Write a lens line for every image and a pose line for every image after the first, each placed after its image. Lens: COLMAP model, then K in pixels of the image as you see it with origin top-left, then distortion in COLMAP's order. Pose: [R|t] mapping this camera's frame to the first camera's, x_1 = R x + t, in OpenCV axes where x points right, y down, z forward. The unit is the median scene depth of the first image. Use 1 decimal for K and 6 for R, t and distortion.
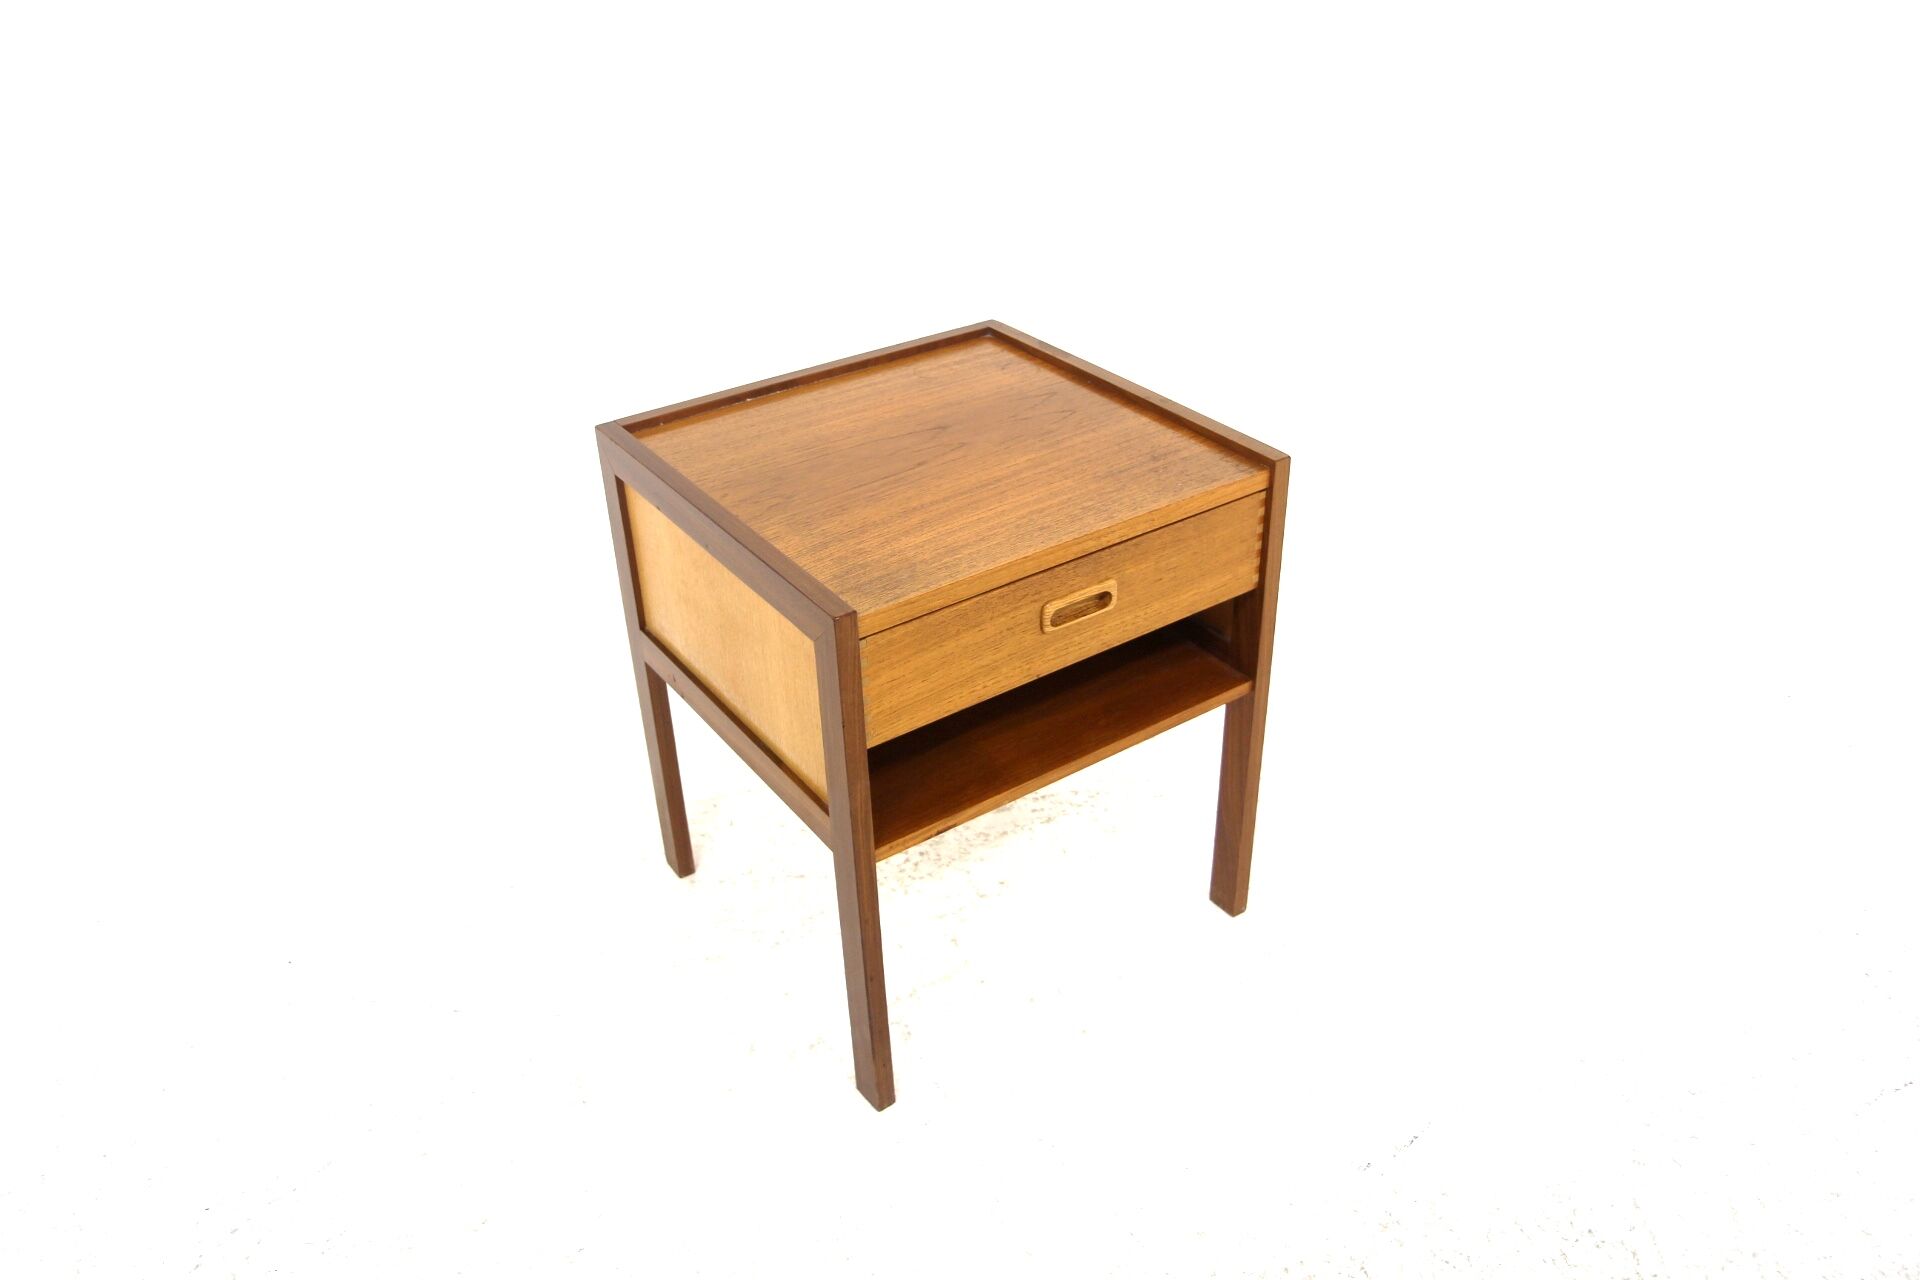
lens RADIAL K [[1503.0, 0, 950.0], [0, 1503.0, 628.1], [0, 0, 1]] dist [-0.063632, 0.002773]
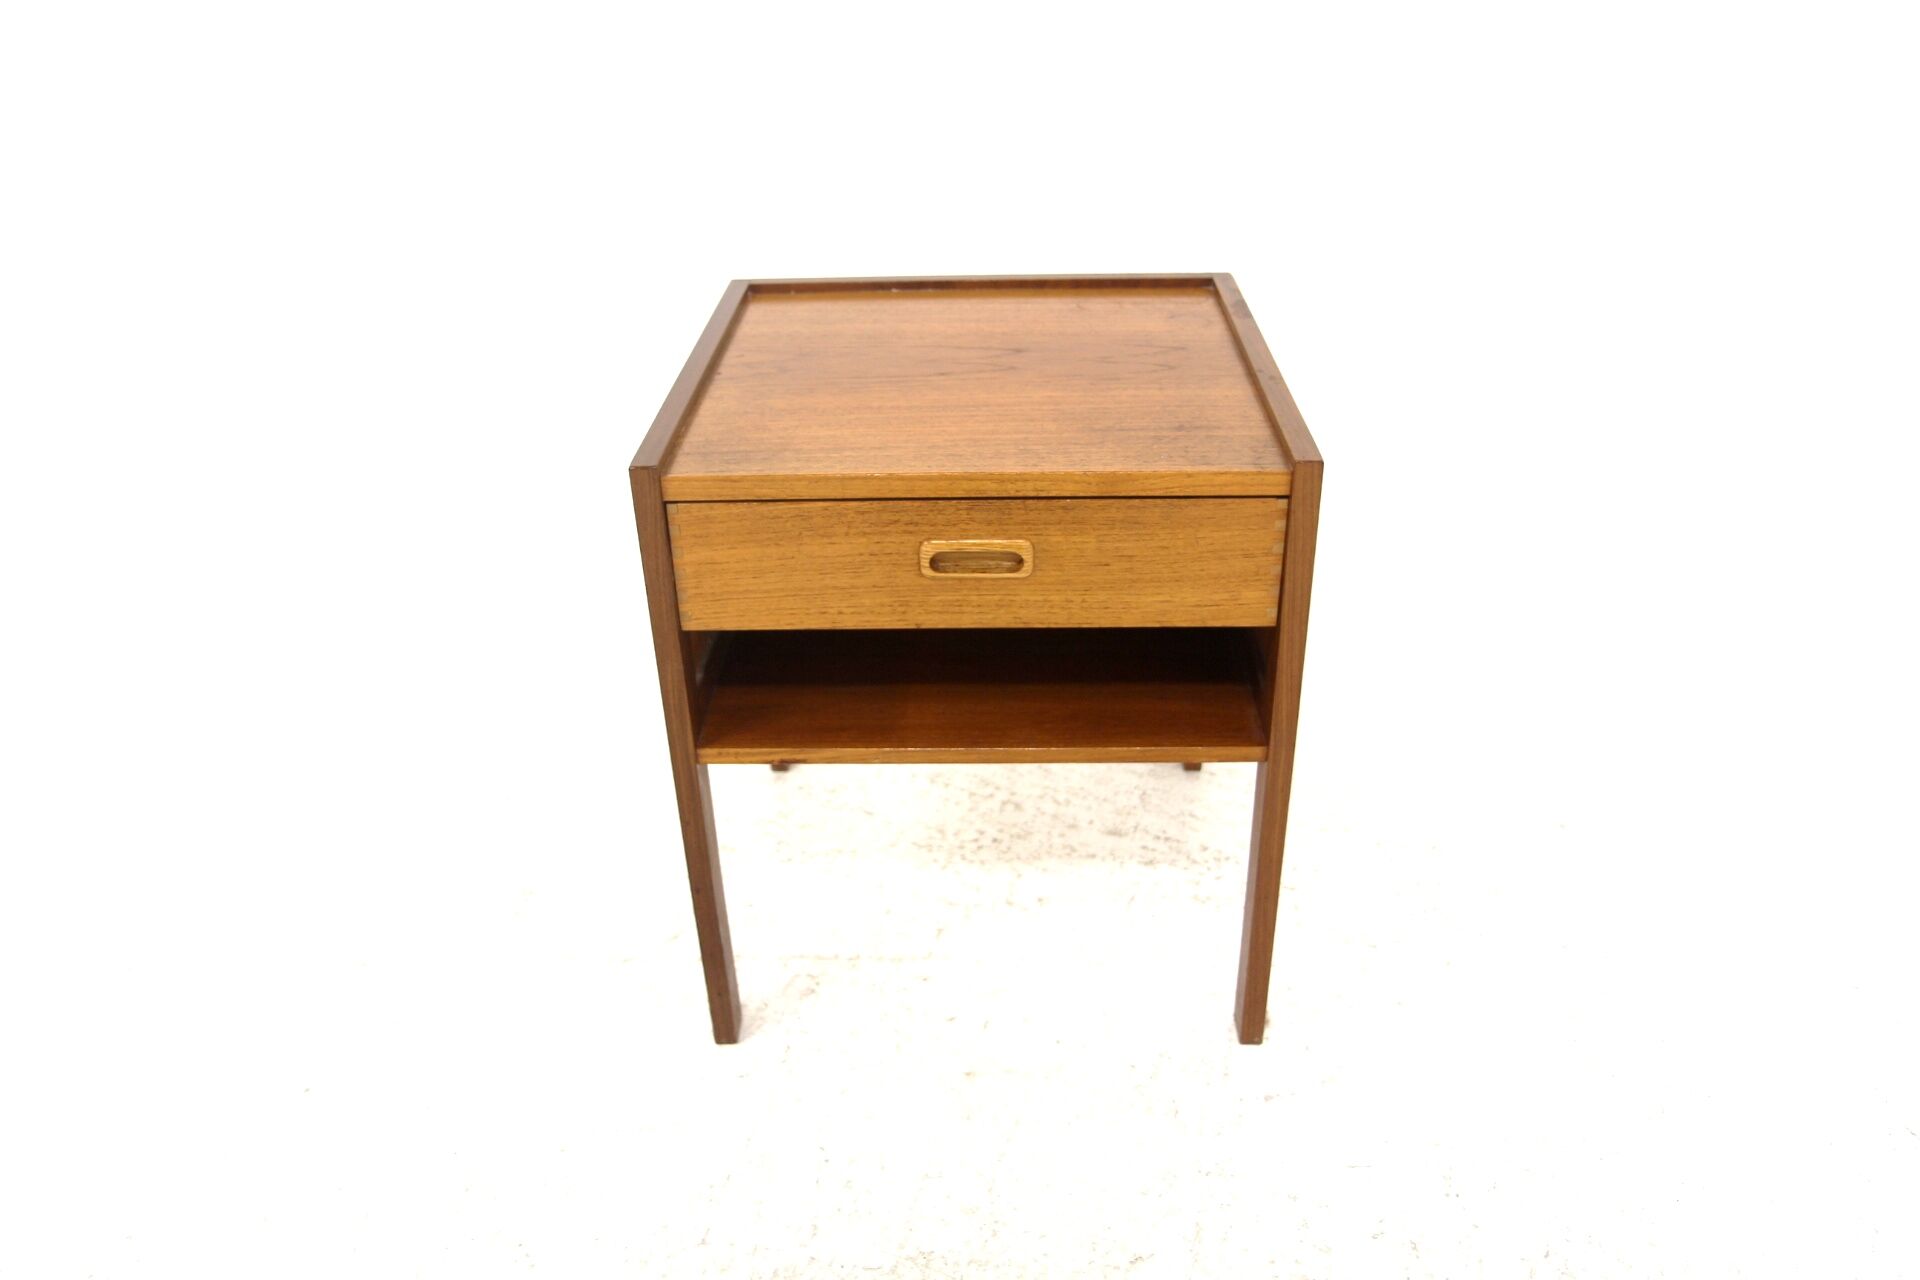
lens RADIAL K [[1503.0, 0, 960.0], [0, 1503.0, 636.5], [0, 0, 1]] dist [-0.063632, 0.002773]
pose [[0.813263, 0.296373, -0.500765, 0.479926], [-0.303211, 0.950347, 0.070027, -0.027686], [0.496654, 0.094887, 0.862746, 0.261092]]
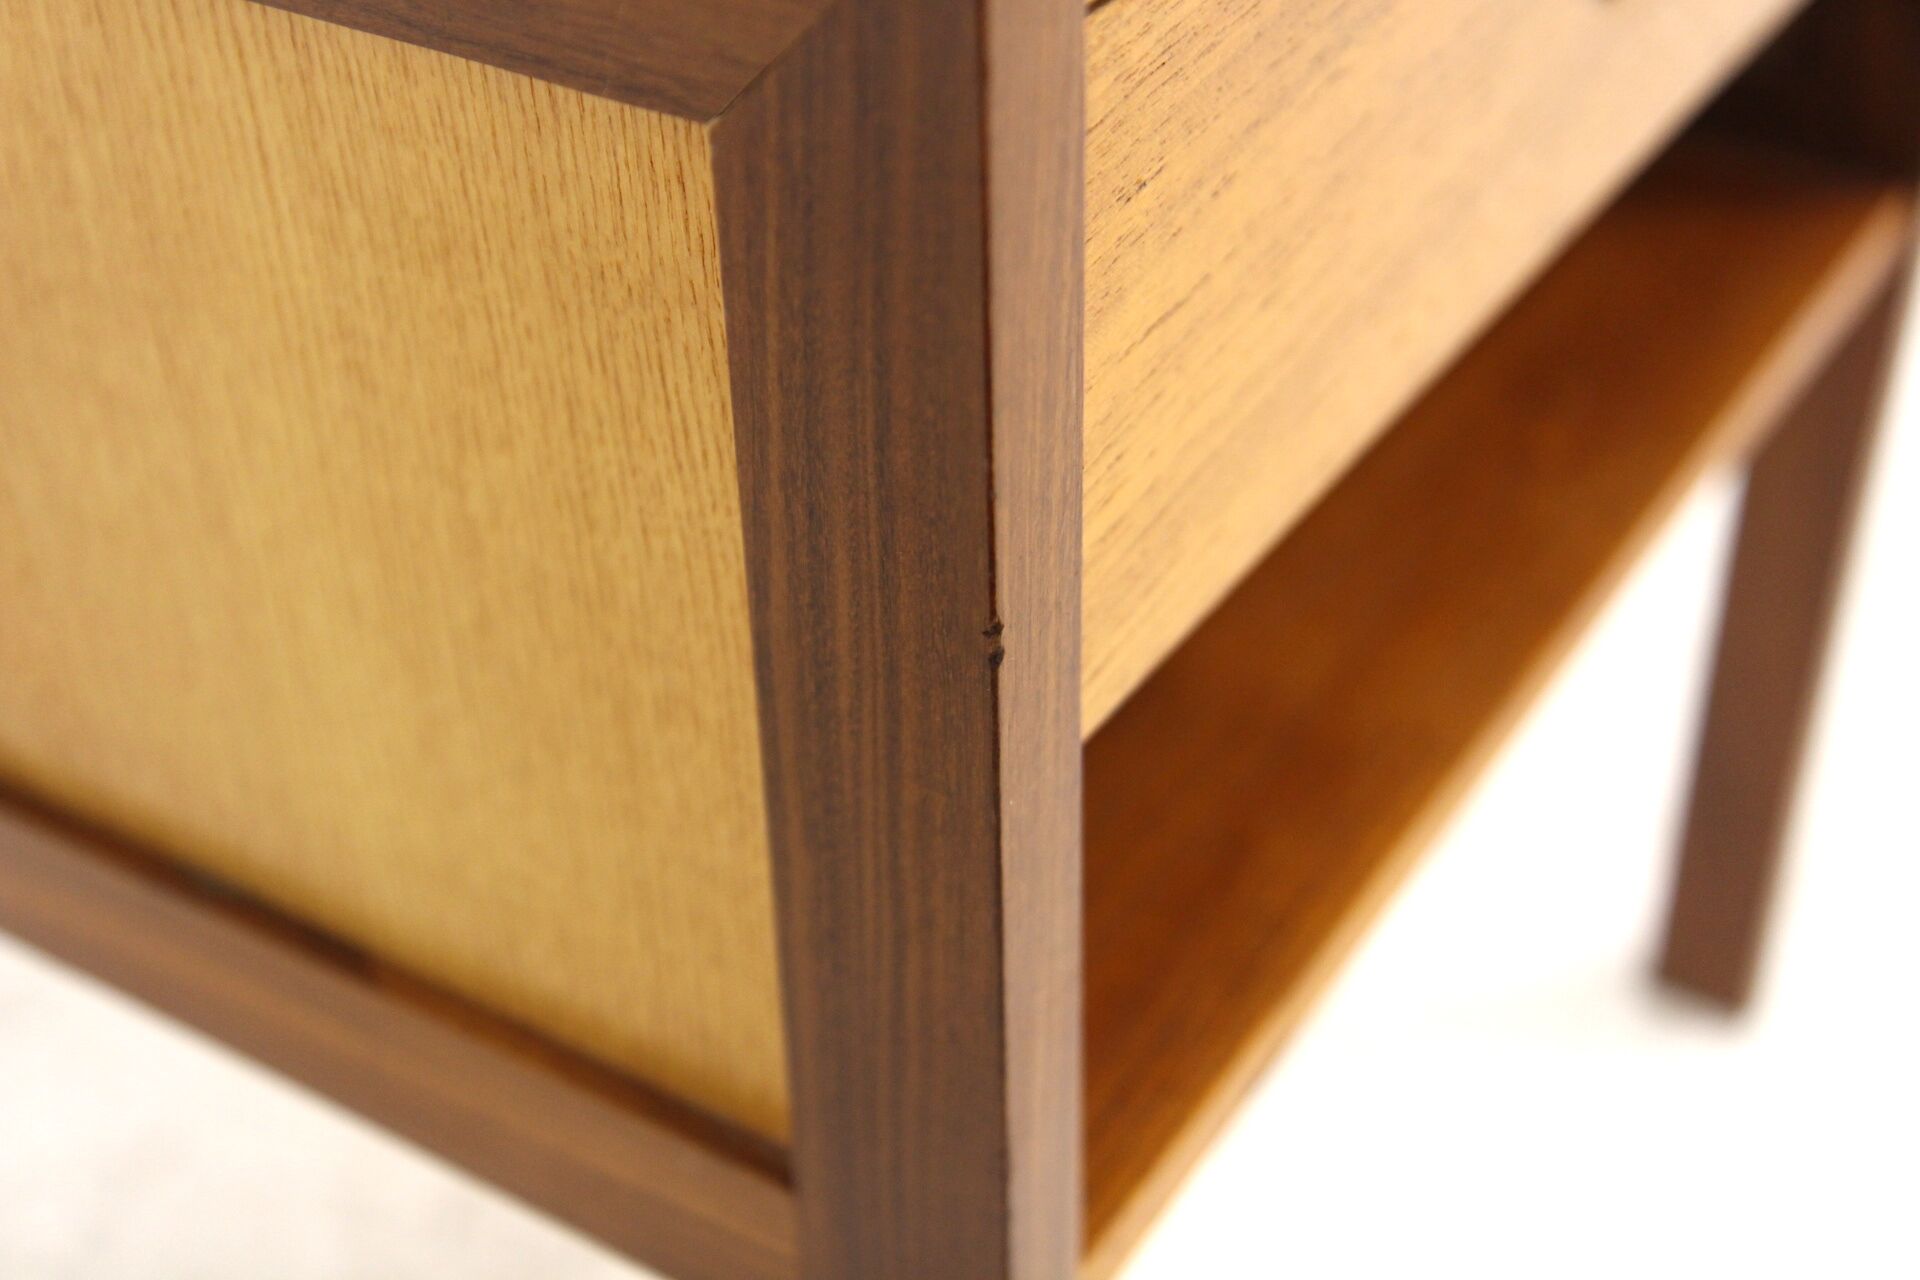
lens RADIAL K [[2777.8, 0, 963.4], [0, 2777.8, 639.8], [0, 0, 1]] dist [0.010003, 0.000000]
pose [[0.922433, -0.225616, 0.313393, -0.139760], [0.200497, 0.973426, 0.110646, 0.027314], [-0.330028, -0.039229, 0.943156, 0.633779]]
